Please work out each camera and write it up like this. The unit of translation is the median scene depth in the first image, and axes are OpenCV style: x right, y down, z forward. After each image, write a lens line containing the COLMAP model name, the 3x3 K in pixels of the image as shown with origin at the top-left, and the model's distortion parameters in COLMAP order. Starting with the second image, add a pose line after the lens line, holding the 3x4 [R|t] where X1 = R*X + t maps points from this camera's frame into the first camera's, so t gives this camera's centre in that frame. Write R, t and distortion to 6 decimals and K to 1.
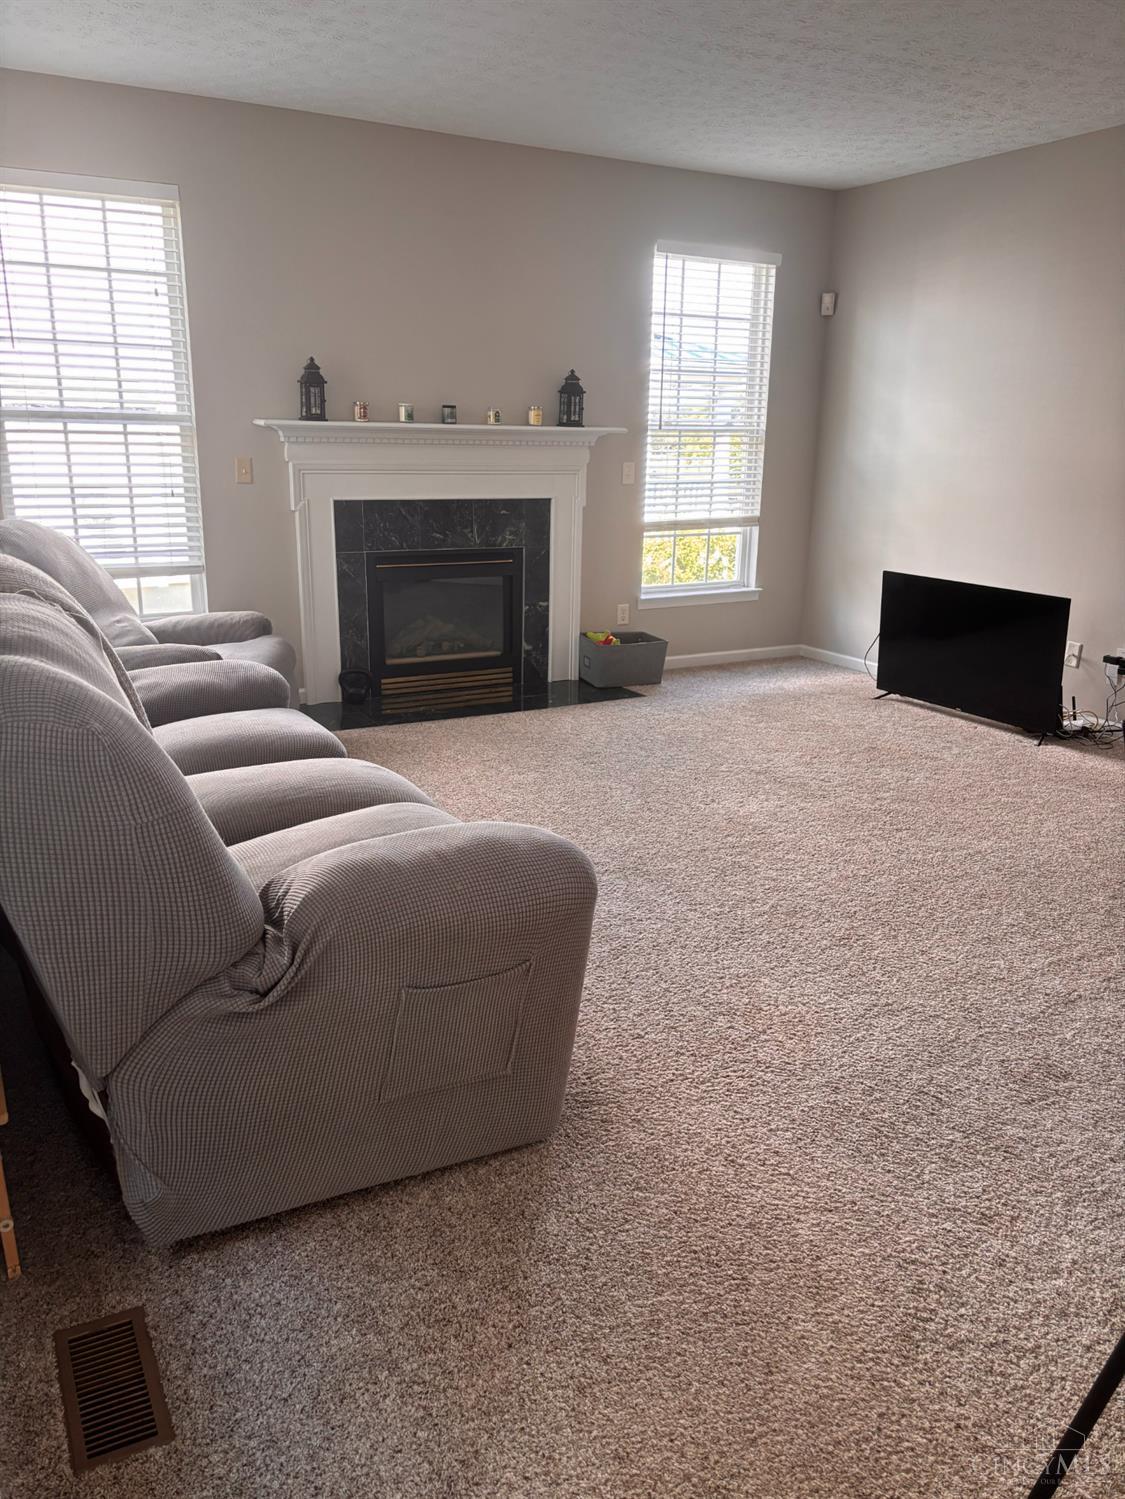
lens RADIAL K [[1137.0, 0, 564.8], [0, 1137.0, 799.5], [0, 0, 1]] dist [-0.004961, -0.004999]
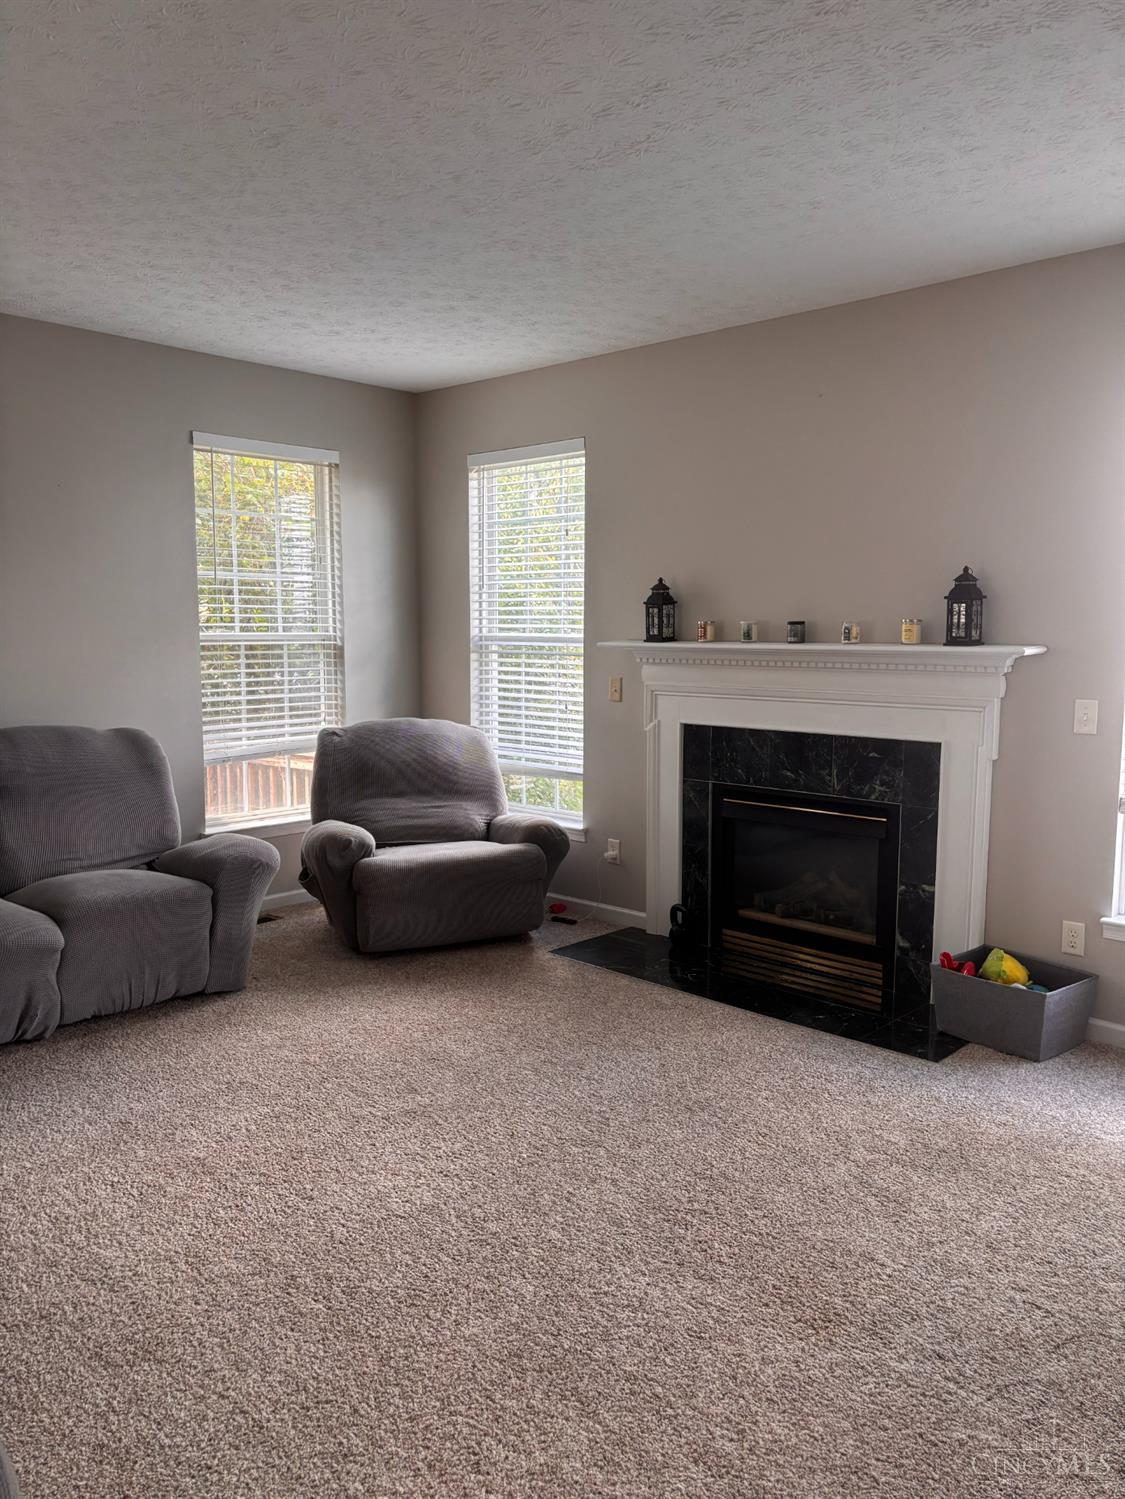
lens RADIAL K [[1110.7, 0, 562.5], [0, 1110.7, 749.5], [0, 0, 1]] dist [0.043124, -0.000797]
pose [[0.303658, 0.083283, -0.949134, 0.595458], [-0.292104, 0.956339, -0.009538, -0.195142], [0.906900, 0.280142, 0.314727, 0.600654]]
